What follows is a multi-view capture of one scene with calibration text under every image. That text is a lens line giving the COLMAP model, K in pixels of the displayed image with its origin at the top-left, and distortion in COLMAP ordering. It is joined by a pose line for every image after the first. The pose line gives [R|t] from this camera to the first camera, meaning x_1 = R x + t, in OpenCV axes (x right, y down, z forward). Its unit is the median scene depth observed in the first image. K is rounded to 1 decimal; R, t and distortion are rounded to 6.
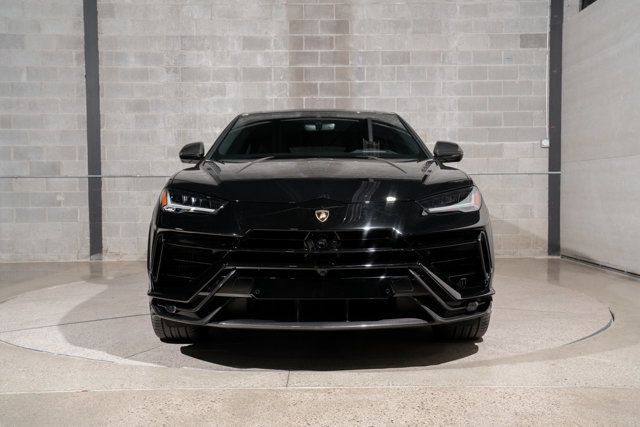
lens RADIAL K [[714.6, 0, 318.6], [0, 714.6, 212.7], [0, 0, 1]] dist [0.040862, 0.000000]
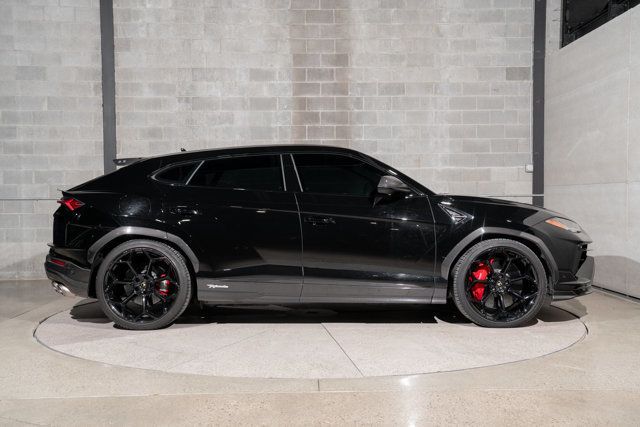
lens RADIAL K [[714.6, 0, 322.6], [0, 714.6, 216.0], [0, 0, 1]] dist [0.040862, 0.000000]
pose [[0.999729, -0.000004, 0.023288, -0.021488], [0.000229, 0.999953, -0.009681, -0.014424], [-0.023286, 0.009684, 0.999682, -0.073869]]
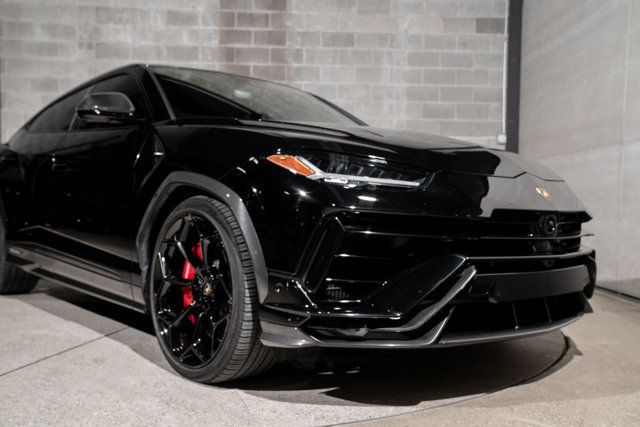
lens RADIAL K [[678.9, 0, 318.4], [0, 678.9, 213.6], [0, 0, 1]] dist [0.020764, 0.000000]
pose [[0.999464, 0.022477, 0.023815, 0.067779], [-0.022216, 0.999690, -0.011200, 0.011919], [-0.024059, 0.010665, 0.999654, 0.152788]]
